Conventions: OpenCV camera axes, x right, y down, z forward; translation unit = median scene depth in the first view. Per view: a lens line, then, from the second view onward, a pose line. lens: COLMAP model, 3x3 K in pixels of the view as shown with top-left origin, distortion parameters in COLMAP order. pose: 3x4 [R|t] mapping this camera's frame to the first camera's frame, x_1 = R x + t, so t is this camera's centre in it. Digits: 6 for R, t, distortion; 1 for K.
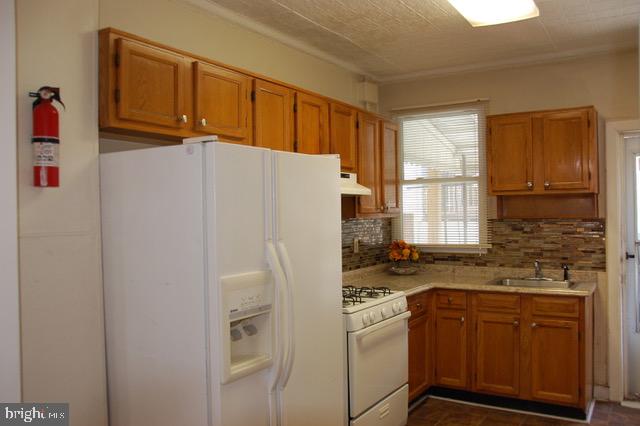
lens RADIAL K [[553.9, 0, 320.1], [0, 553.9, 211.8], [0, 0, 1]] dist [-0.114011, 0.096623]
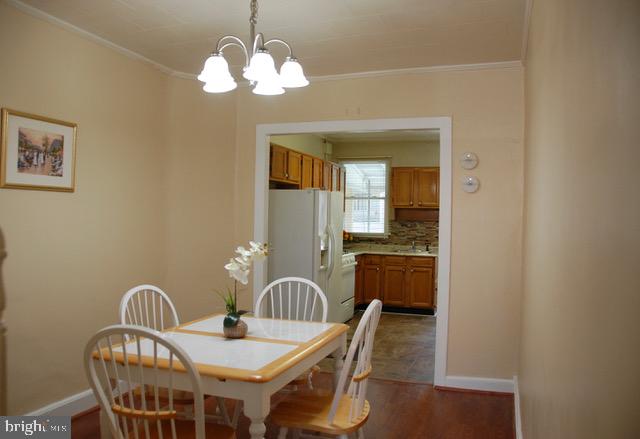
lens RADIAL K [[520.8, 0, 320.1], [0, 520.8, 220.9], [0, 0, 1]] dist [-0.010514, -0.000382]
pose [[0.975671, 0.028911, 0.217325, -0.360275], [-0.032484, 0.999389, 0.012885, 0.001485], [-0.216820, -0.019631, 0.976014, -0.802501]]
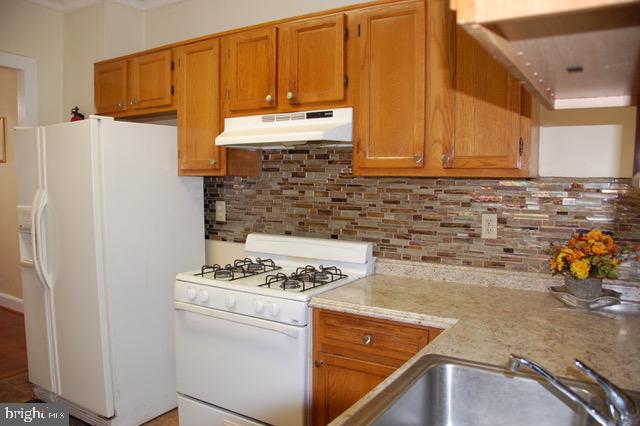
lens RADIAL K [[500.4, 0, 319.1], [0, 500.4, 212.9], [0, 0, 1]] dist [-0.161274, 0.095303]
pose [[-0.012798, 0.085012, -0.996298, 0.616295], [-0.000276, 0.996379, 0.085023, 0.005031], [0.999918, 0.001363, -0.012728, 0.903690]]
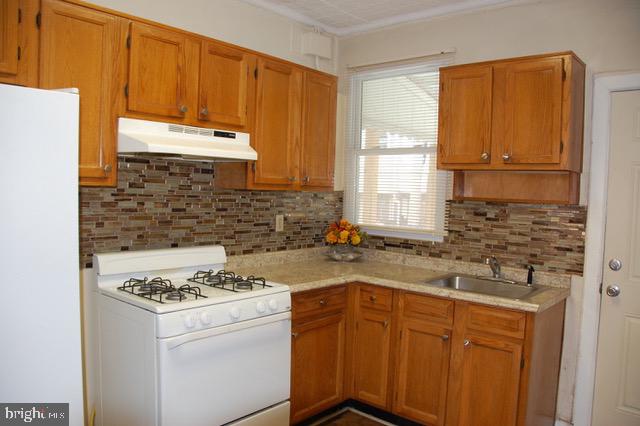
lens RADIAL K [[500.4, 0, 319.7], [0, 500.4, 212.8], [0, 0, 1]] dist [-0.161274, 0.095303]
pose [[0.986060, 0.052735, -0.157814, 0.265735], [-0.044971, 0.997614, 0.052374, 0.003022], [0.160199, -0.044547, 0.986079, 0.282132]]
